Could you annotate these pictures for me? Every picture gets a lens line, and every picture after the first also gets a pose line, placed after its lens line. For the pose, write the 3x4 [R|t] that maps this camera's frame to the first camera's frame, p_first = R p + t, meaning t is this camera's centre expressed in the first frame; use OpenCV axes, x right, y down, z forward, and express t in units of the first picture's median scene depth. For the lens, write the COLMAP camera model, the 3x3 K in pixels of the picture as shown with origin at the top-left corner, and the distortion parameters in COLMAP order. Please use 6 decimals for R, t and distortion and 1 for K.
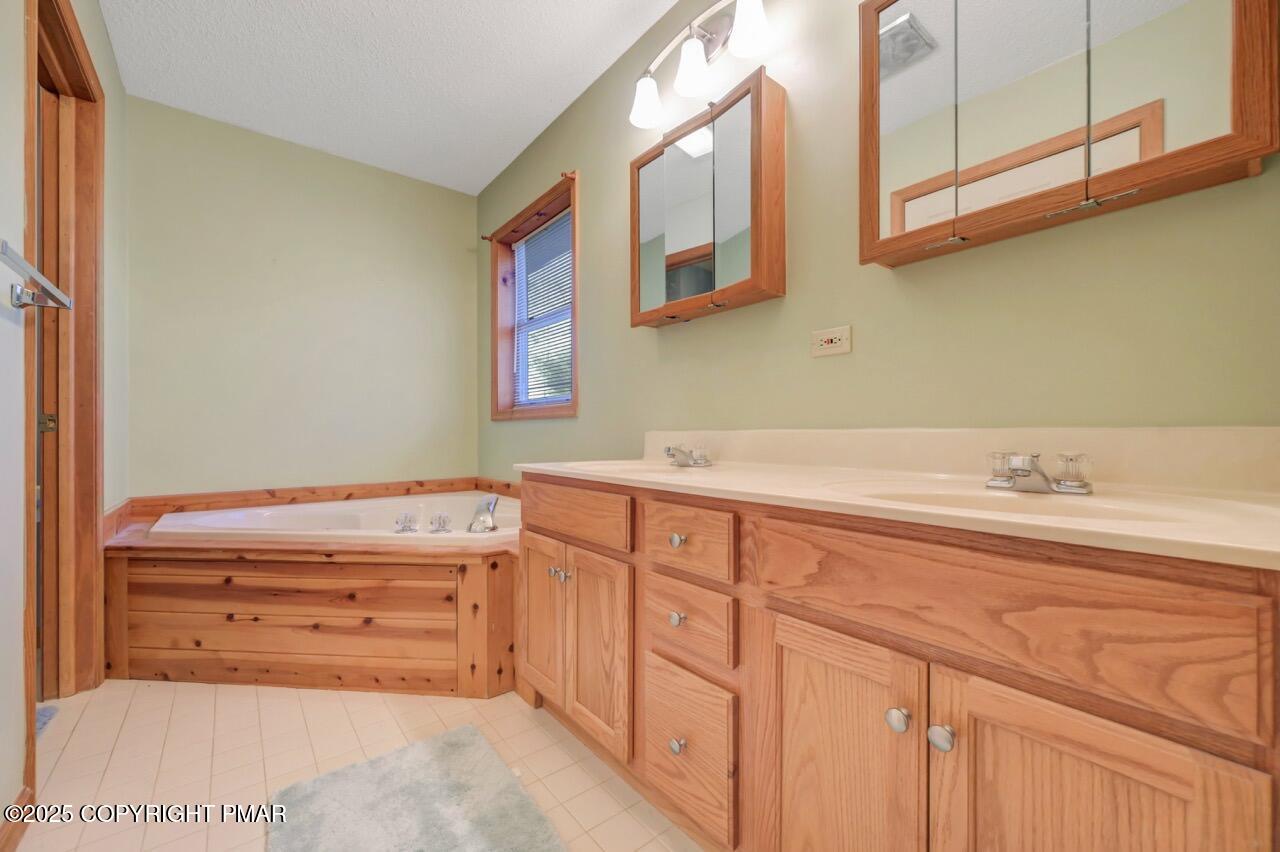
lens RADIAL K [[515.1, 0, 637.0], [0, 515.1, 419.3], [0, 0, 1]] dist [-0.000232, 0.000199]
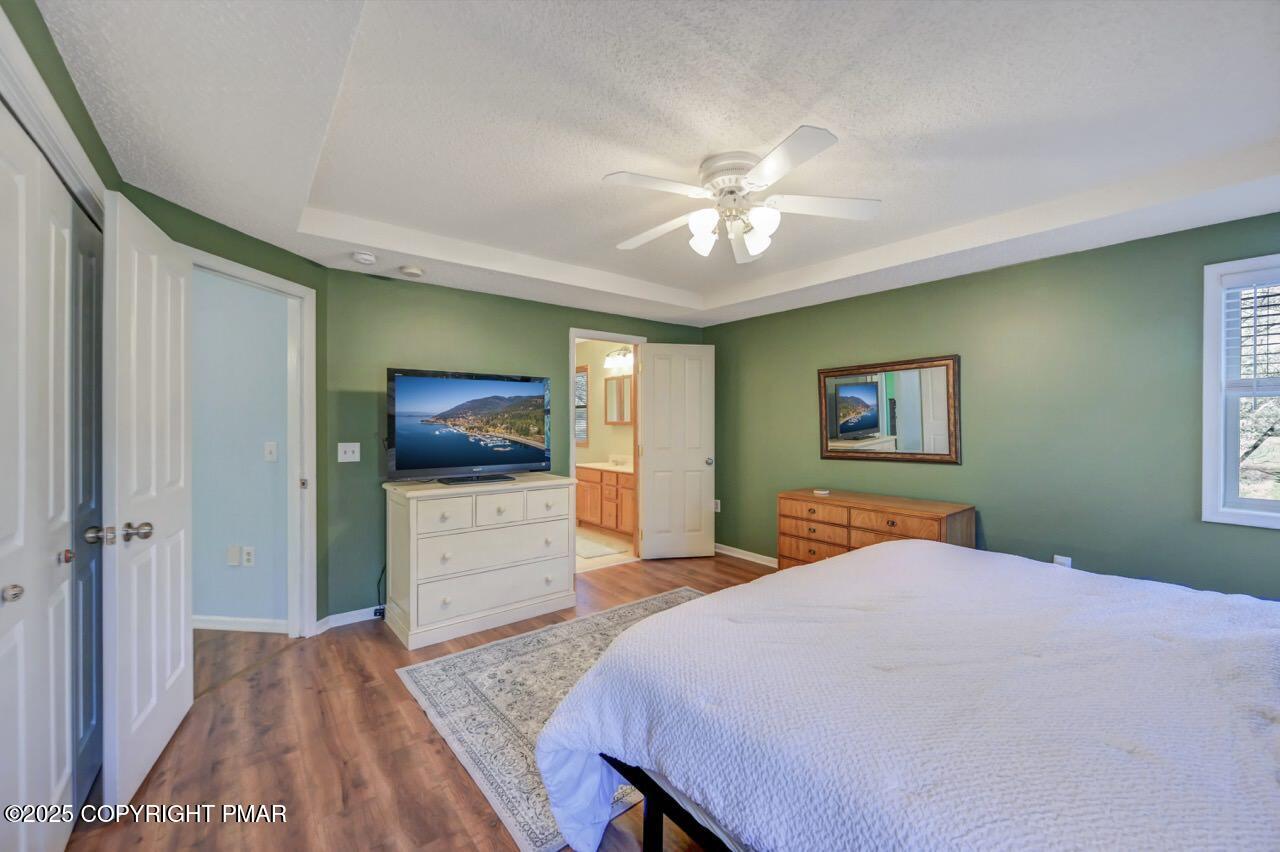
lens RADIAL K [[515.1, 0, 637.0], [0, 515.1, 419.3], [0, 0, 1]] dist [-0.000232, 0.000199]
pose [[0.999973, 0.003376, -0.006491, 0.363247], [-0.003255, 0.999820, 0.018673, -0.448330], [0.006553, -0.018651, 0.999805, -3.956647]]
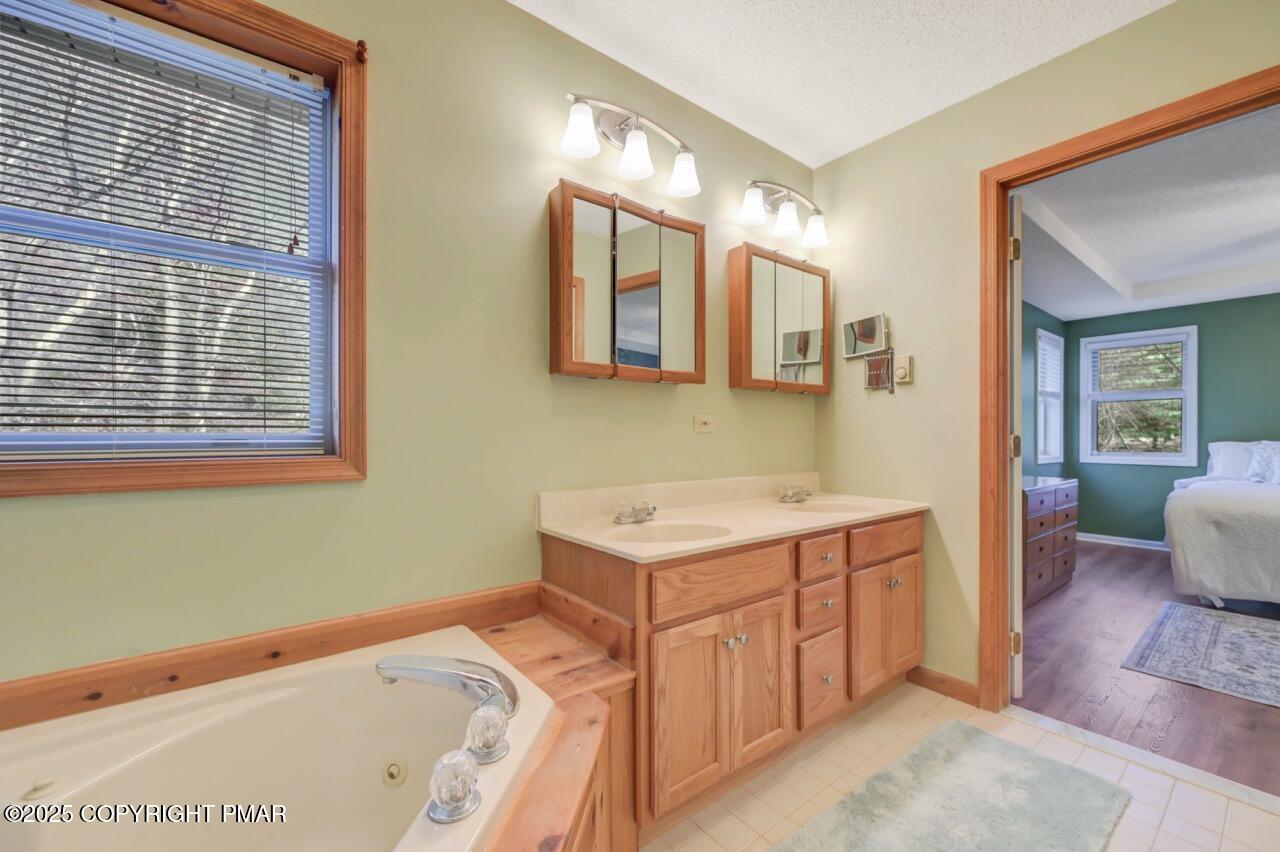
lens RADIAL K [[512.2, 0, 645.2], [0, 512.2, 434.2], [0, 0, 1]] dist [0.000155, 0.000294]
pose [[0.005011, 0.005357, 0.999973, -1.335309], [-0.014042, 0.999887, -0.005286, -0.124125], [-0.999889, -0.014016, 0.005085, 1.332748]]
